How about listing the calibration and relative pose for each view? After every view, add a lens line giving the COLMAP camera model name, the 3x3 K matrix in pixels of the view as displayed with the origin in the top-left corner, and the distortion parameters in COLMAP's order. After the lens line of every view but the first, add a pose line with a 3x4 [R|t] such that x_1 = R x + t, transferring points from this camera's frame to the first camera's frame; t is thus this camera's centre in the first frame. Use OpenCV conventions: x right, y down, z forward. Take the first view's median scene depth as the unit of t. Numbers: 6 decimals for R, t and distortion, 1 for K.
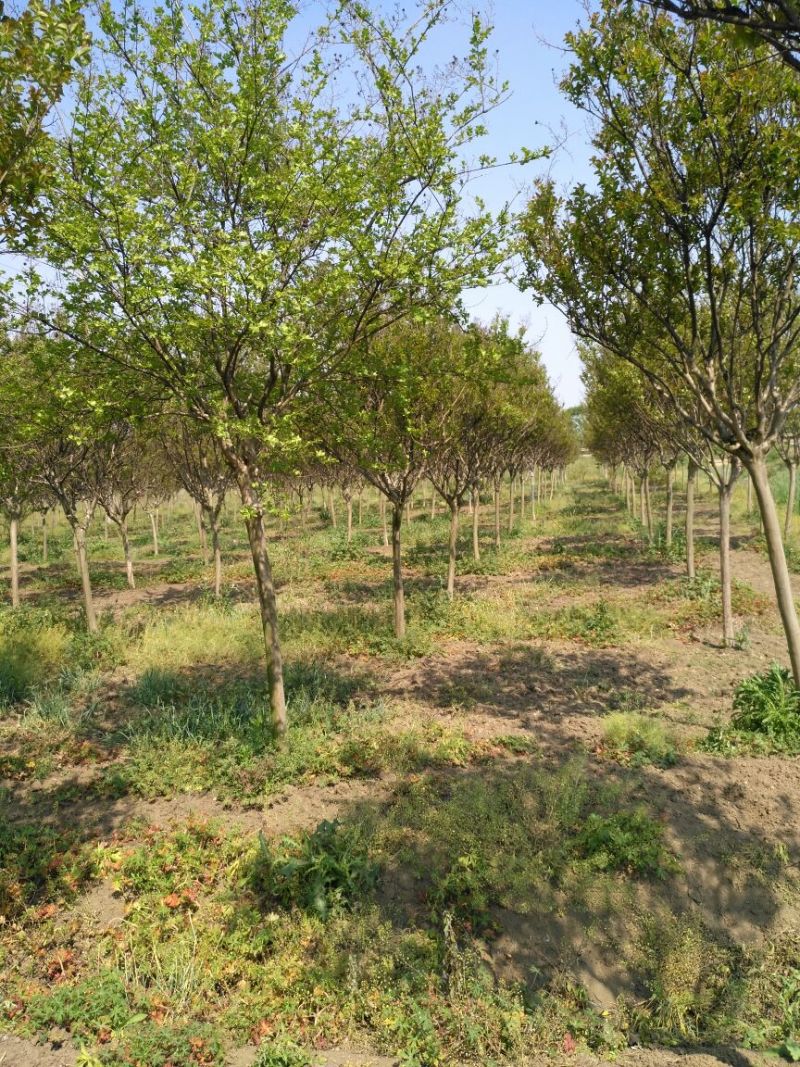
lens RADIAL K [[853.2, 0, 394.3], [0, 853.2, 527.0], [0, 0, 1]] dist [-0.008147, 0.045043]
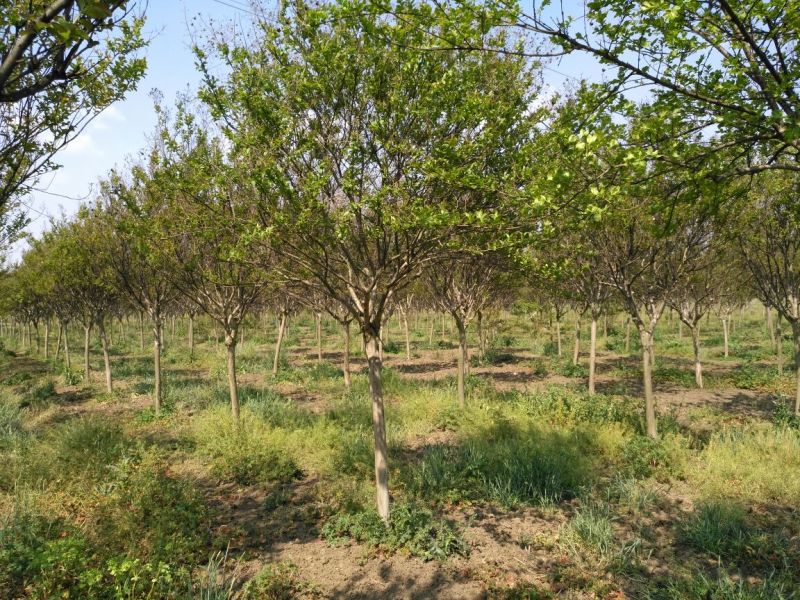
lens RADIAL K [[639.7, 0, 389.6], [0, 639.7, 297.8], [0, 0, 1]] dist [-0.008147, 0.045043]
pose [[0.724188, 0.046774, -0.688015, -0.096251], [-0.073392, 0.997258, -0.009453, -0.011913], [0.685687, 0.057340, 0.725635, 0.333026]]
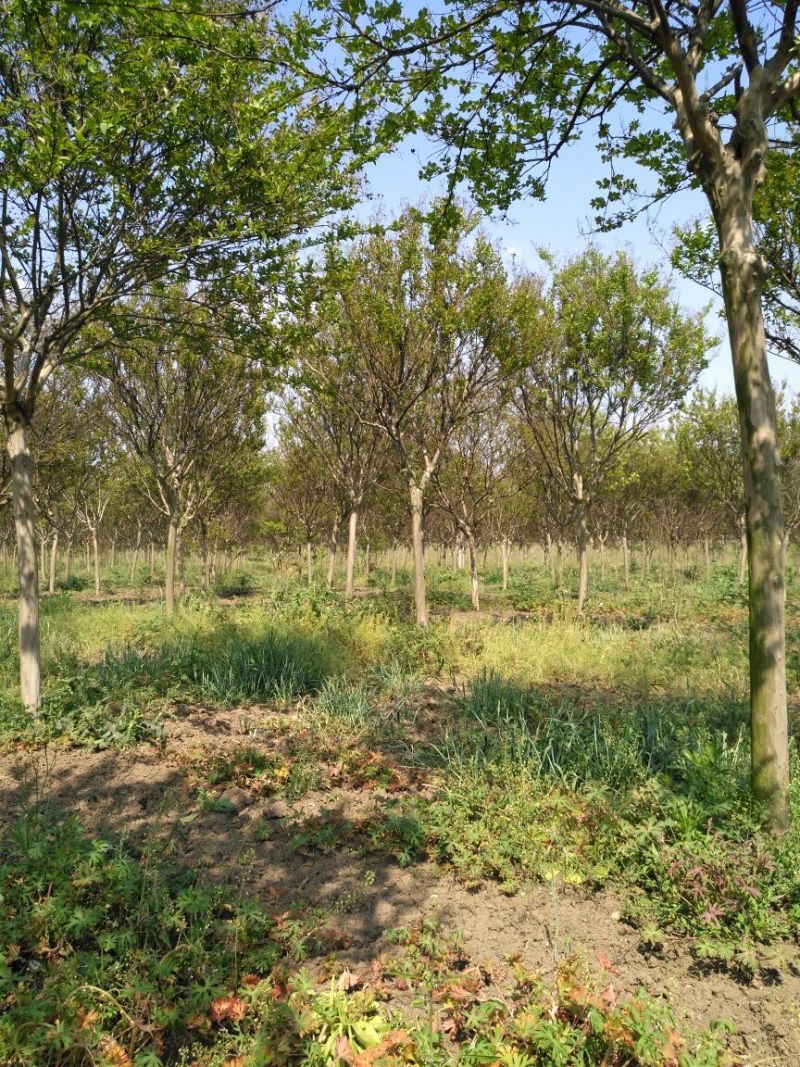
lens RADIAL K [[853.2, 0, 397.9], [0, 853.2, 531.5], [0, 0, 1]] dist [-0.008147, 0.045043]
pose [[0.918815, 0.059145, -0.390231, -0.110215], [-0.088706, 0.994359, -0.058152, 0.115931], [0.384590, 0.088047, 0.918879, 0.392233]]
